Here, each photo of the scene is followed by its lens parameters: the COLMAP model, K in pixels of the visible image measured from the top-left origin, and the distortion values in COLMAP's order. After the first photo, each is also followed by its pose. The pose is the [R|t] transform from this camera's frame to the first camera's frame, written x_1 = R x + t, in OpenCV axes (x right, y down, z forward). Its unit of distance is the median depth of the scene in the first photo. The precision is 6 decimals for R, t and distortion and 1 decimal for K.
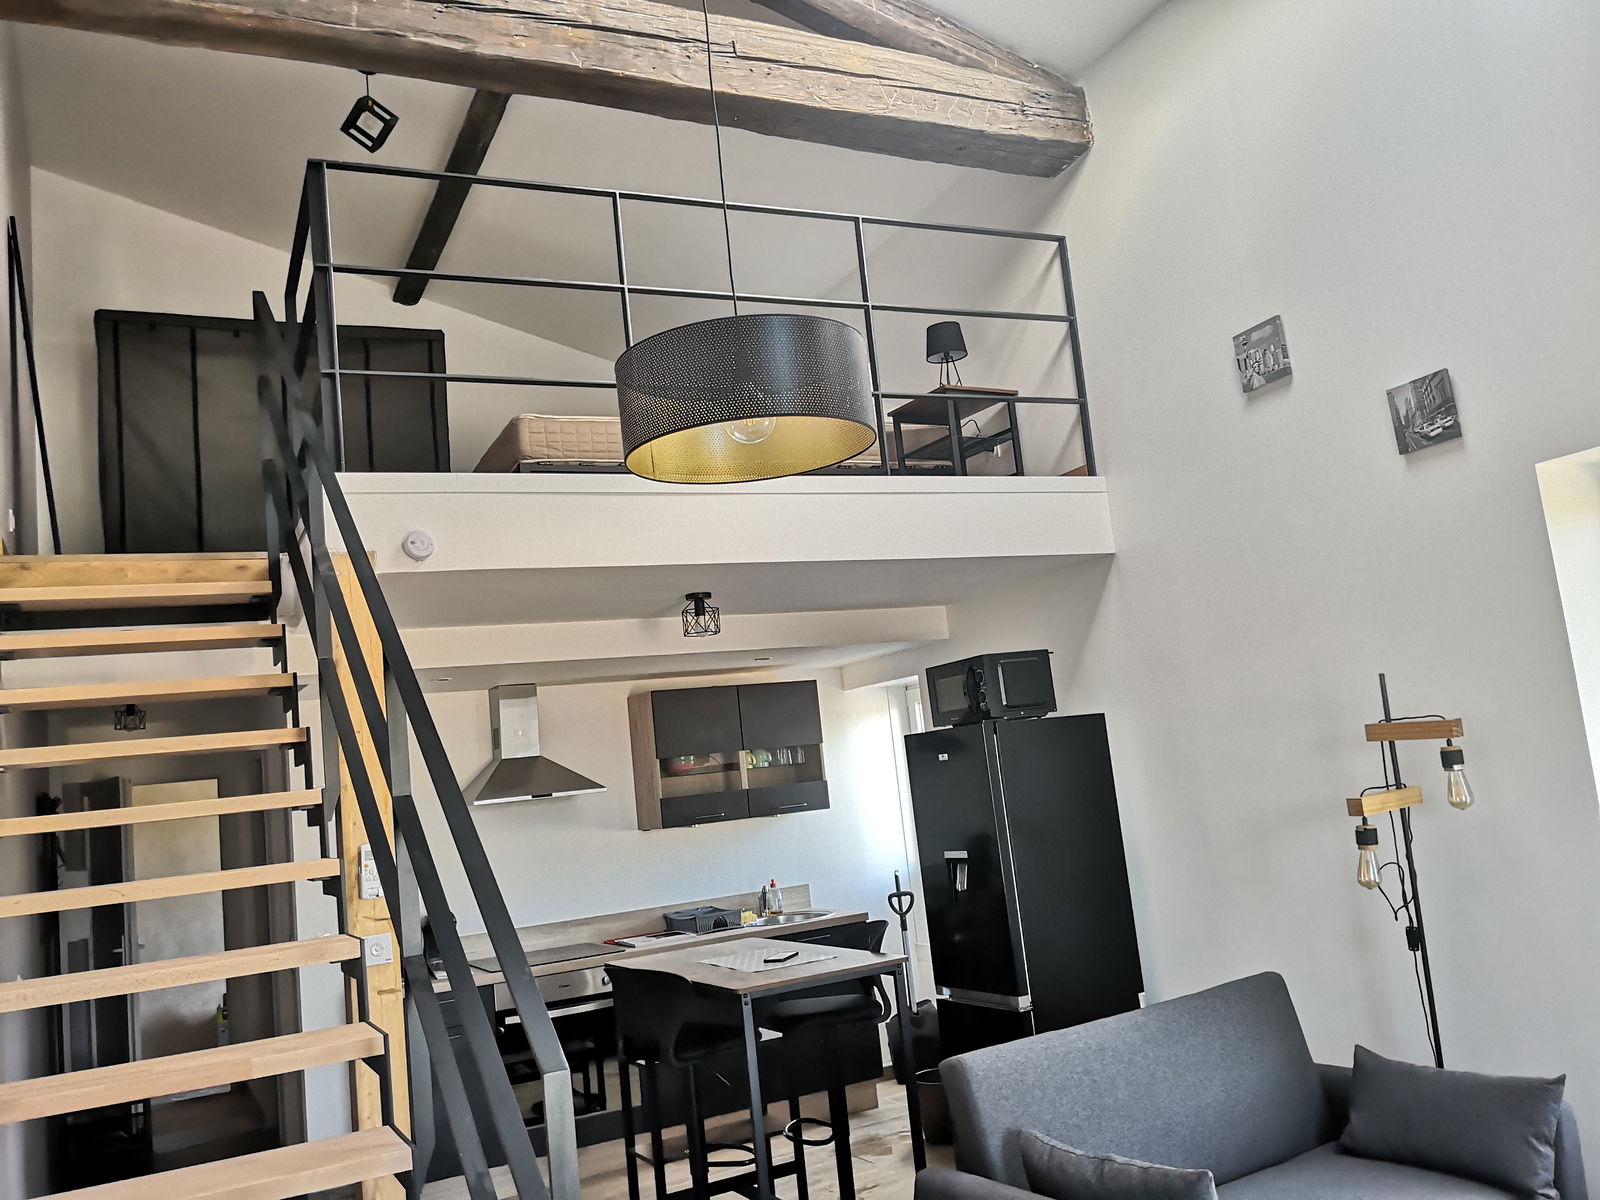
lens RADIAL K [[1299.9, 0, 807.4], [0, 1299.9, 600.3], [0, 0, 1]] dist [-0.000256, 0.006235]
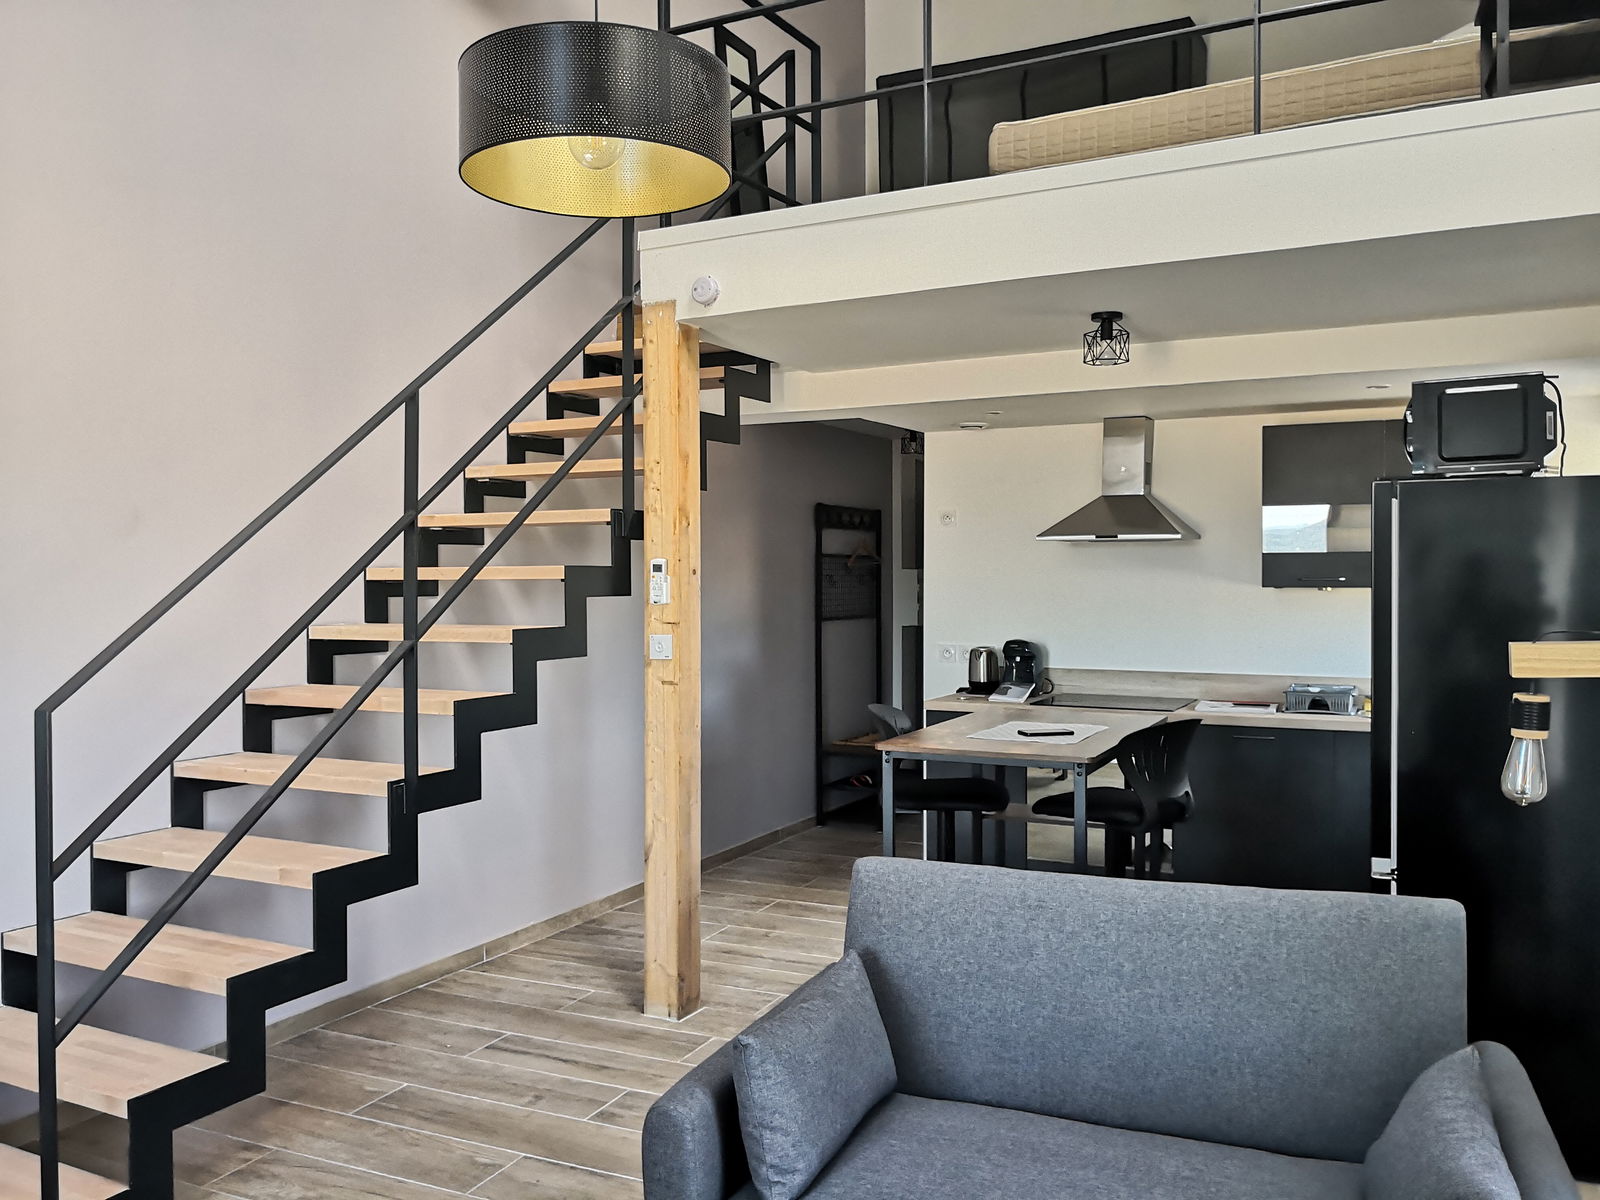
lens RADIAL K [[1306.4, 0, 804.6], [0, 1306.4, 606.4], [0, 0, 1]] dist [0.000437, 0.000288]
pose [[0.576792, 0.123763, -0.807462, 0.657644], [0.052942, 0.980715, 0.188136, 0.014750], [0.815174, -0.151264, 0.559116, 0.420404]]
